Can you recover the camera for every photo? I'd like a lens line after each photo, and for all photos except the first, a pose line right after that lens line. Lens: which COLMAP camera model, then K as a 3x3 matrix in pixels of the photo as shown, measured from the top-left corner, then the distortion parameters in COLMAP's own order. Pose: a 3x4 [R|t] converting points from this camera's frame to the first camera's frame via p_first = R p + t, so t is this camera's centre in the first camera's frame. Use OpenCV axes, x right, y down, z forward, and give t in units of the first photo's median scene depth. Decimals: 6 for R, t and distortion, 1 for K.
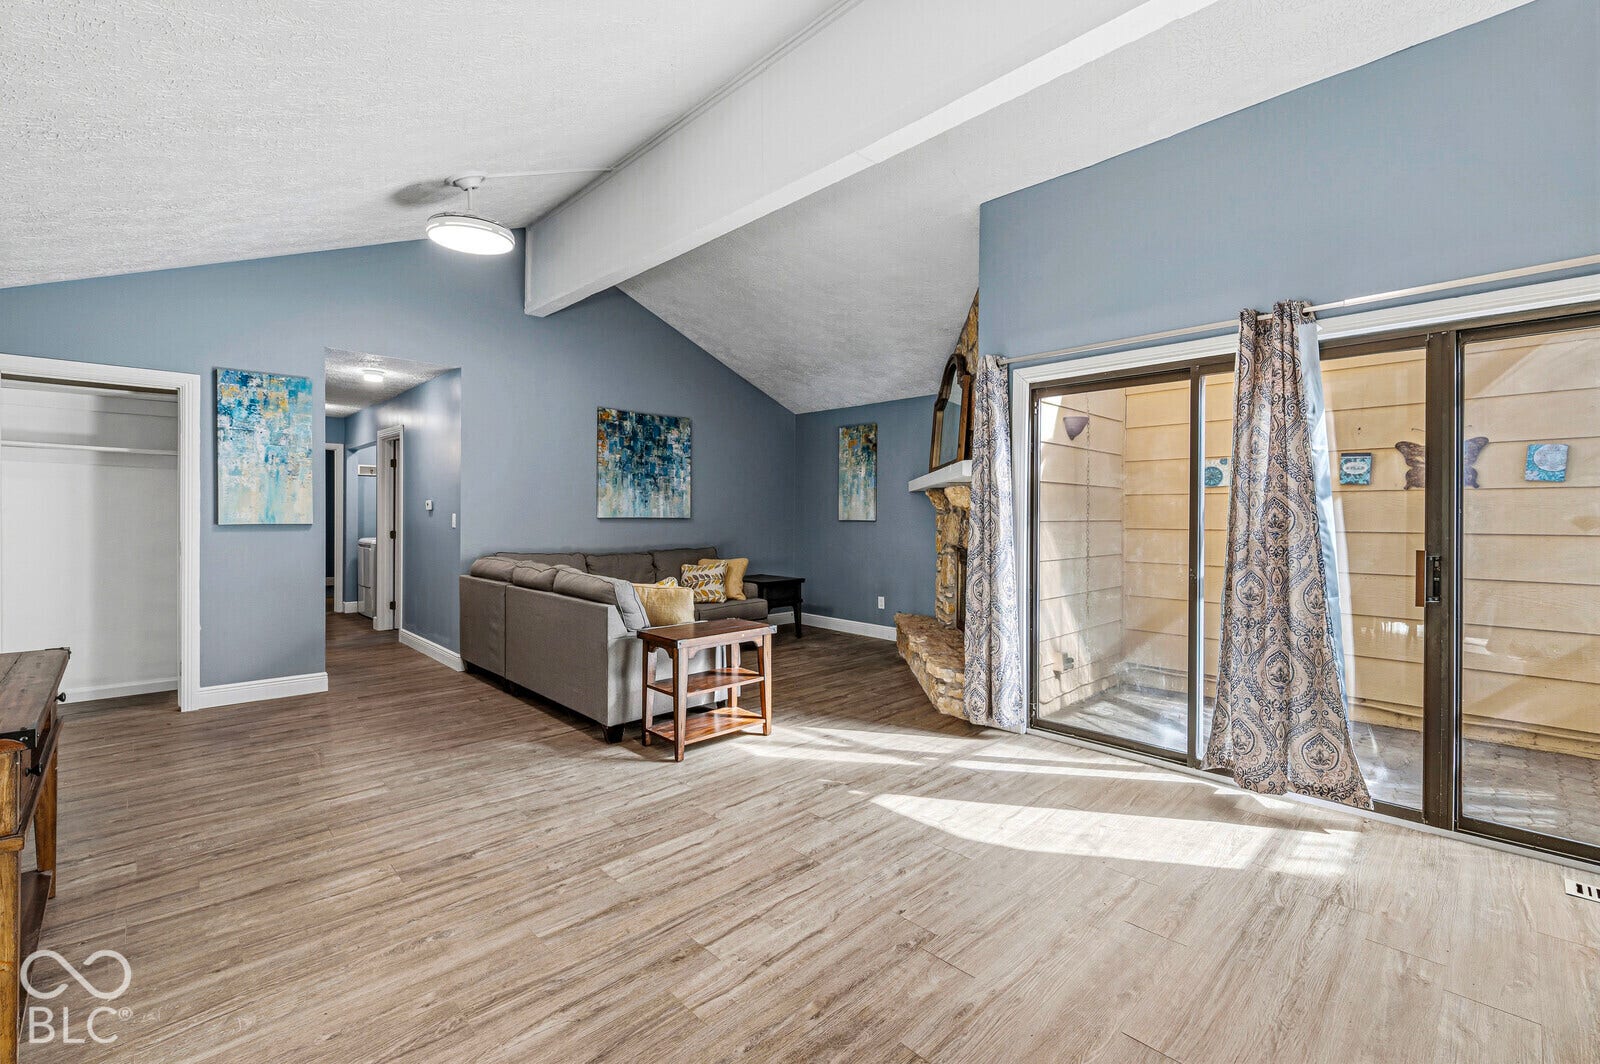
lens RADIAL K [[690.6, 0, 800.9], [0, 690.6, 522.2], [0, 0, 1]] dist [-0.002251, -0.000283]
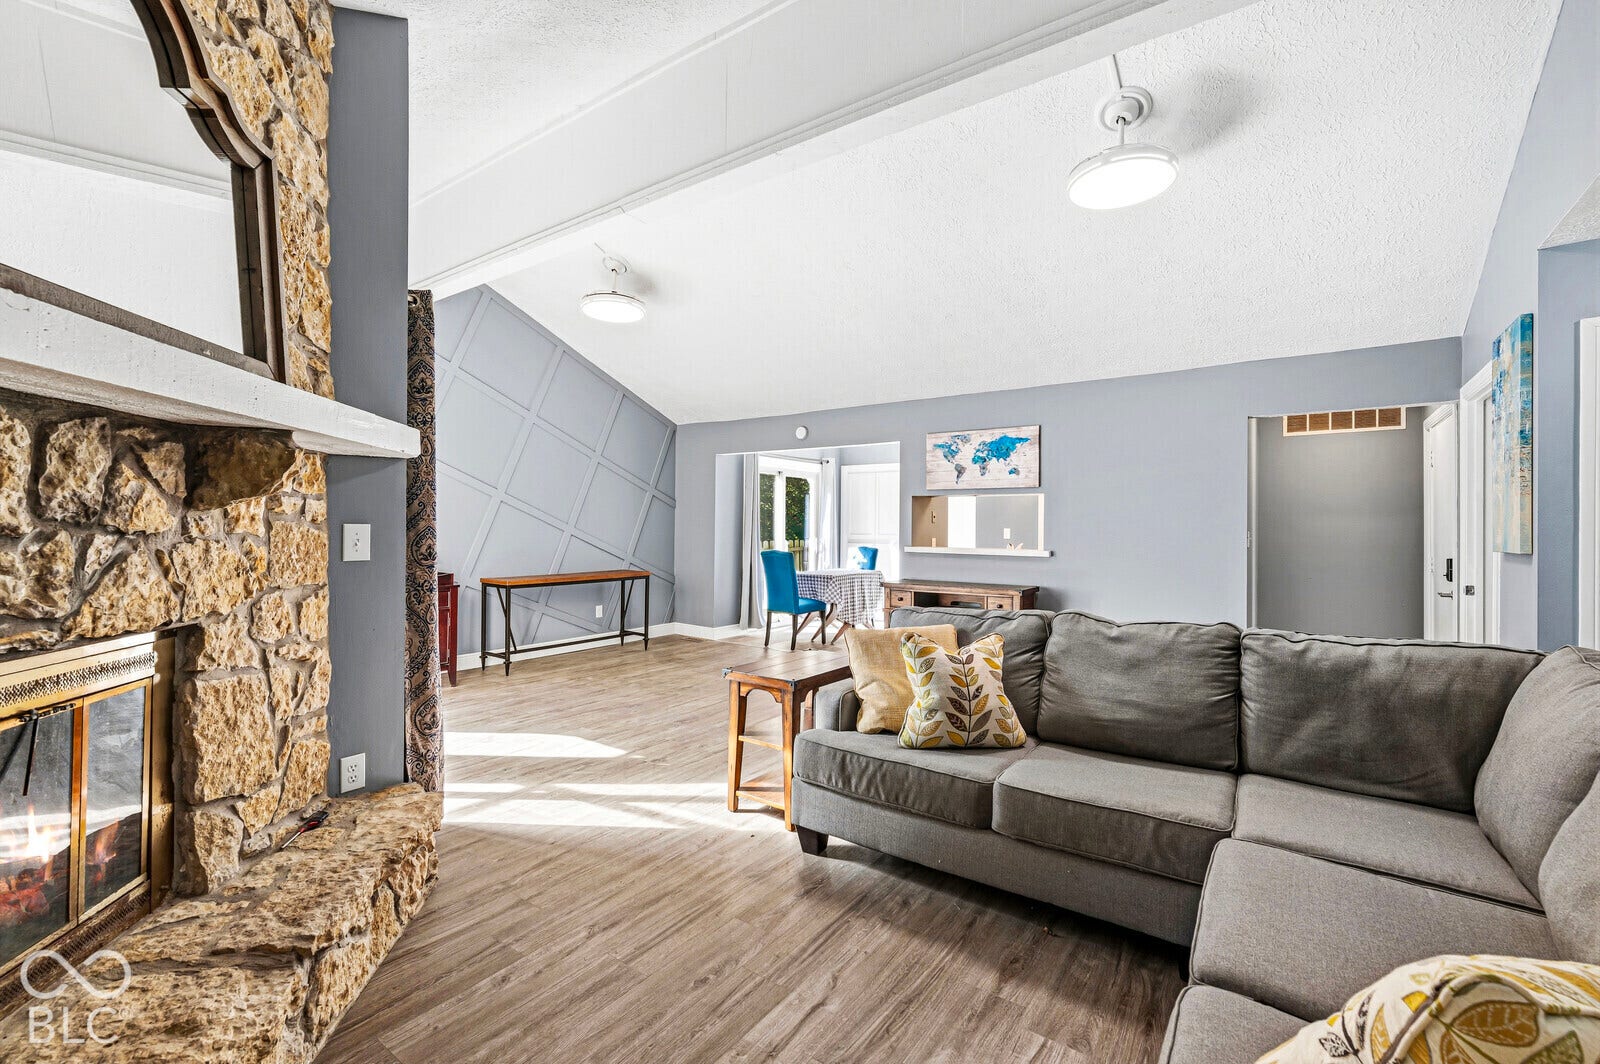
lens RADIAL K [[690.6, 0, 800.6], [0, 690.6, 518.0], [0, 0, 1]] dist [-0.002251, -0.000283]
pose [[-0.984366, -0.015041, -0.175492, 0.008895], [-0.015134, 0.999885, -0.000813, -0.010473], [0.175484, 0.001856, -0.984481, 0.994118]]
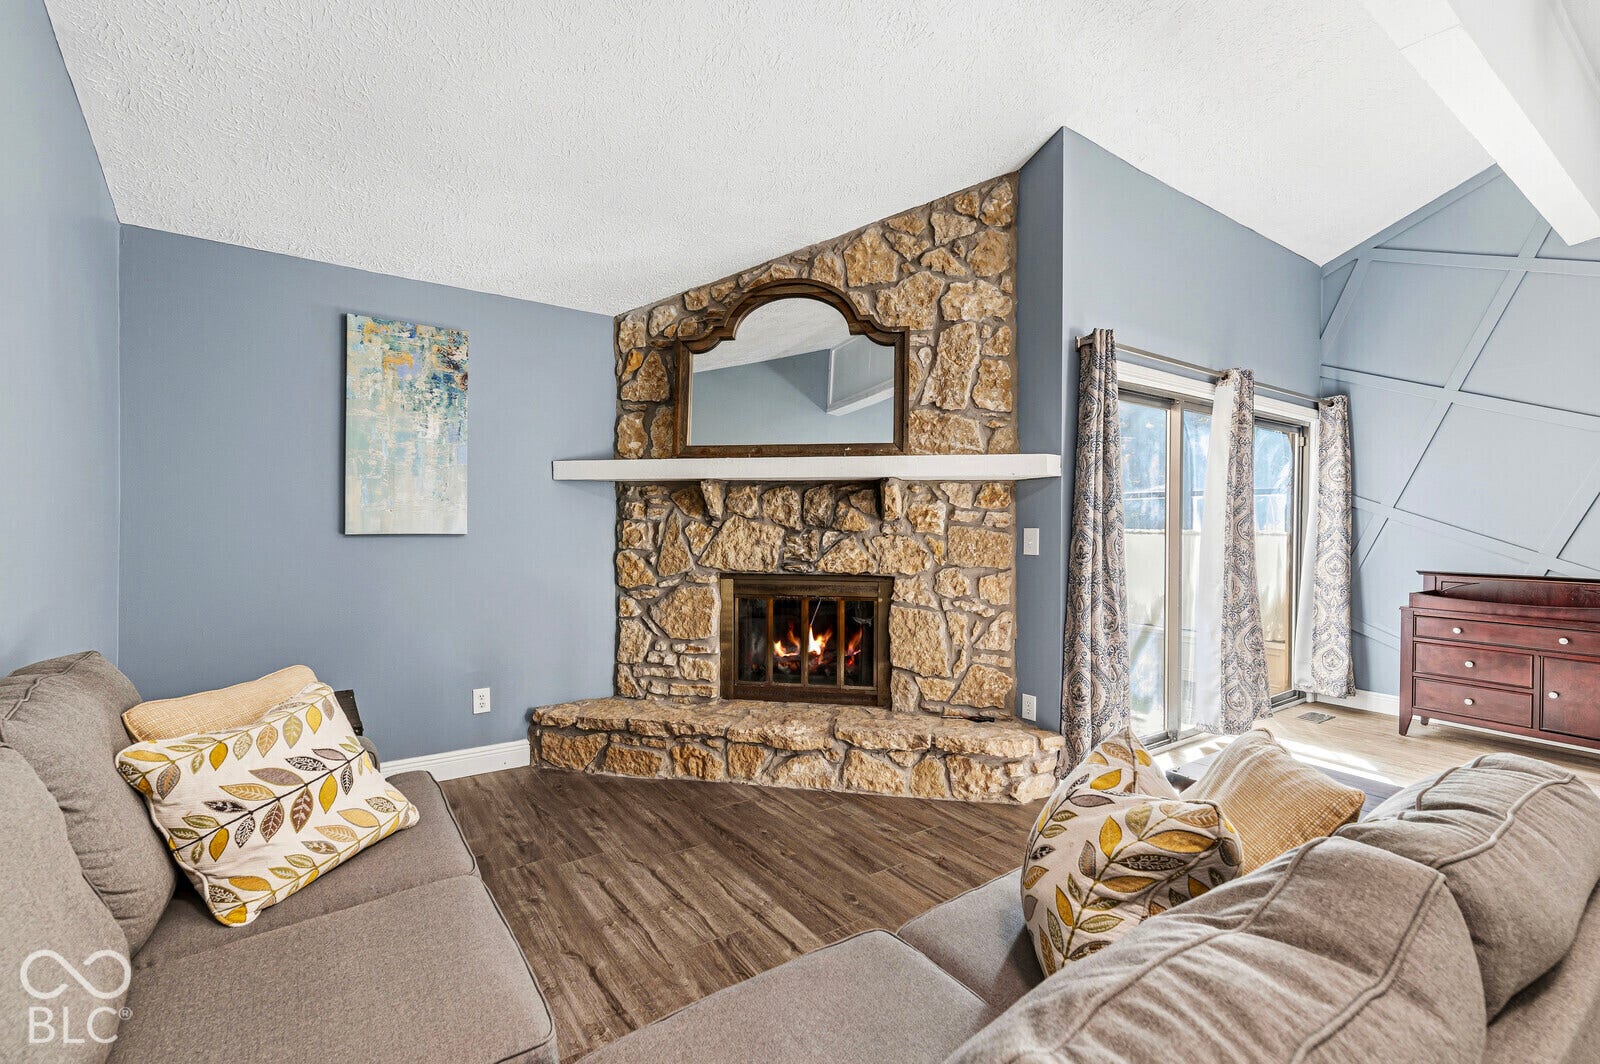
lens RADIAL K [[690.6, 0, 798.9], [0, 690.6, 532.9], [0, 0, 1]] dist [-0.002251, -0.000283]
pose [[0.171421, -0.018803, 0.985018, -0.328553], [0.004639, 0.999822, 0.018278, -0.010711], [-0.985187, 0.001437, 0.171478, 0.692919]]
